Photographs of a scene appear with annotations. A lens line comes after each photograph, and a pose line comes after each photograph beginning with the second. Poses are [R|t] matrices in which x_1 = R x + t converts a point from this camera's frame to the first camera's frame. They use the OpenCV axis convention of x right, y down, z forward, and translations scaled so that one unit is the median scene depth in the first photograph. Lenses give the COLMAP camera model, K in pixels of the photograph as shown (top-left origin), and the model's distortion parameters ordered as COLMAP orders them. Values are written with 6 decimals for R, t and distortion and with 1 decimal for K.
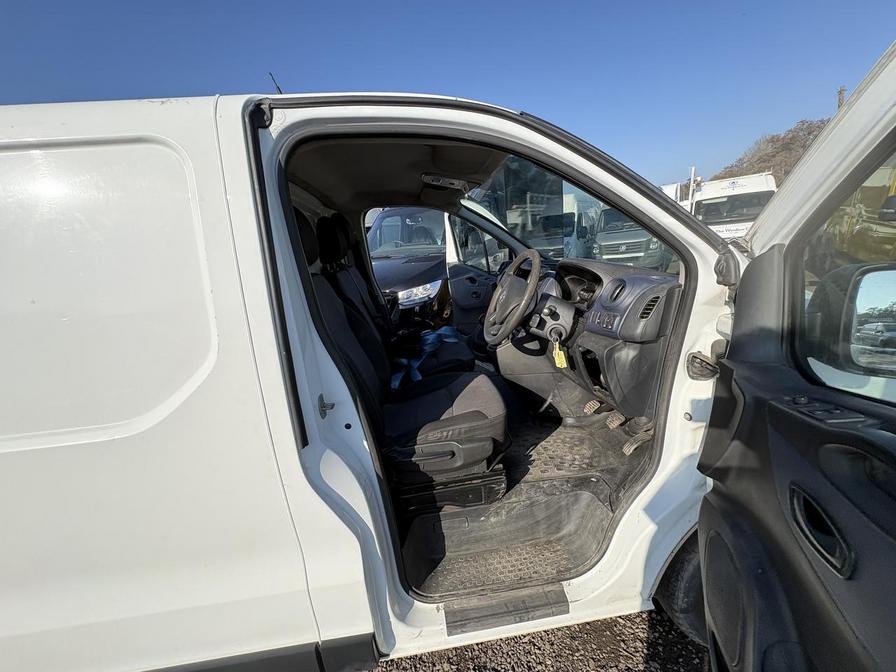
lens RADIAL K [[356.7, 0, 445.2], [0, 356.7, 340.5], [0, 0, 1]] dist [-0.001032, 0.000486]
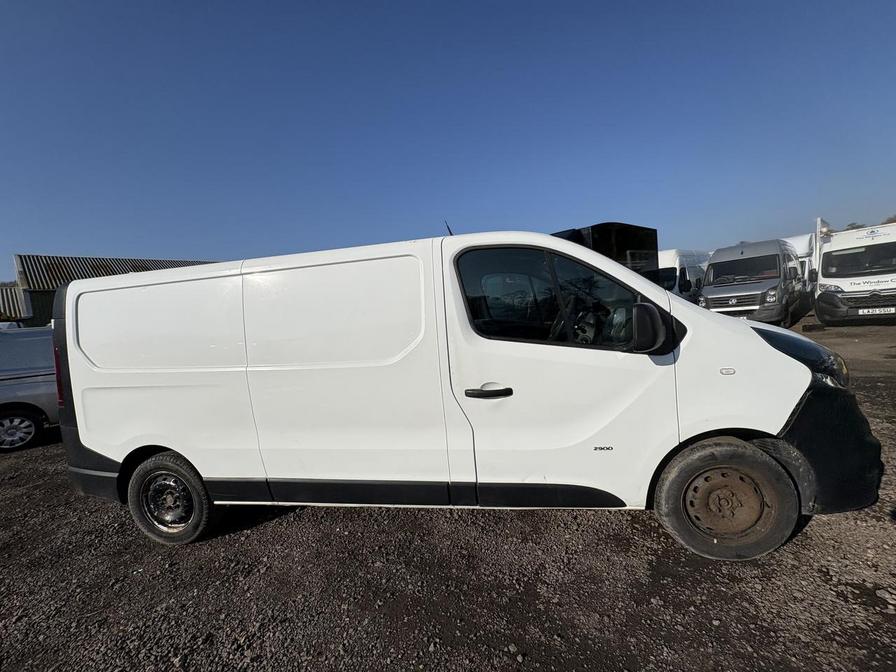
lens RADIAL K [[356.7, 0, 445.5], [0, 356.7, 333.2], [0, 0, 1]] dist [-0.001032, 0.000486]
pose [[0.959947, 0.028984, -0.278679, 0.018648], [-0.074664, 0.985131, -0.154732, 0.037033], [0.270051, 0.169342, 0.947838, -0.121040]]
